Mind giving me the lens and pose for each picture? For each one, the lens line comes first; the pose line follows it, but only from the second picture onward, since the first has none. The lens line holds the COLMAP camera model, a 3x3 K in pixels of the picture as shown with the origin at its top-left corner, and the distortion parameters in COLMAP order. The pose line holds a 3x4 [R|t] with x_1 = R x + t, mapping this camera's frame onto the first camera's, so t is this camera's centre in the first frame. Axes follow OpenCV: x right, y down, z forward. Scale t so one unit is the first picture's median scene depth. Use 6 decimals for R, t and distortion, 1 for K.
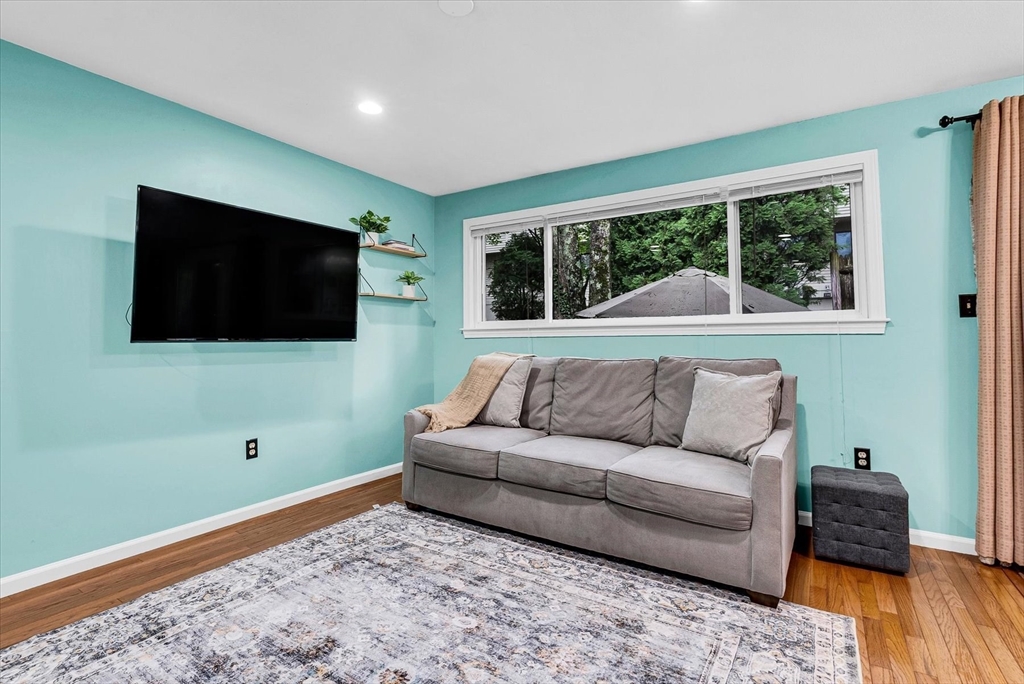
lens RADIAL K [[440.8, 0, 555.8], [0, 440.8, 315.6], [0, 0, 1]] dist [-0.002044, 0.000280]
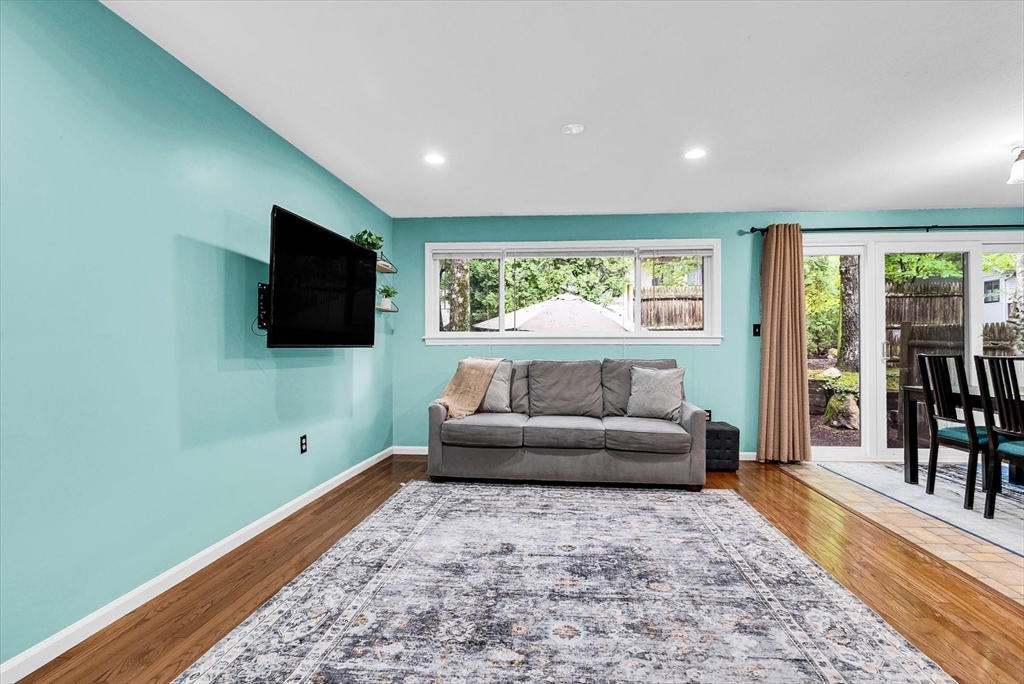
lens RADIAL K [[440.5, 0, 512.0], [0, 440.5, 342.0], [0, 0, 1]] dist [-0.001804, -0.000030]
pose [[0.901327, 0.010773, 0.433005, -0.797955], [-0.028439, 0.999005, 0.034341, -0.006831], [-0.432204, -0.043267, 0.900737, -0.237443]]
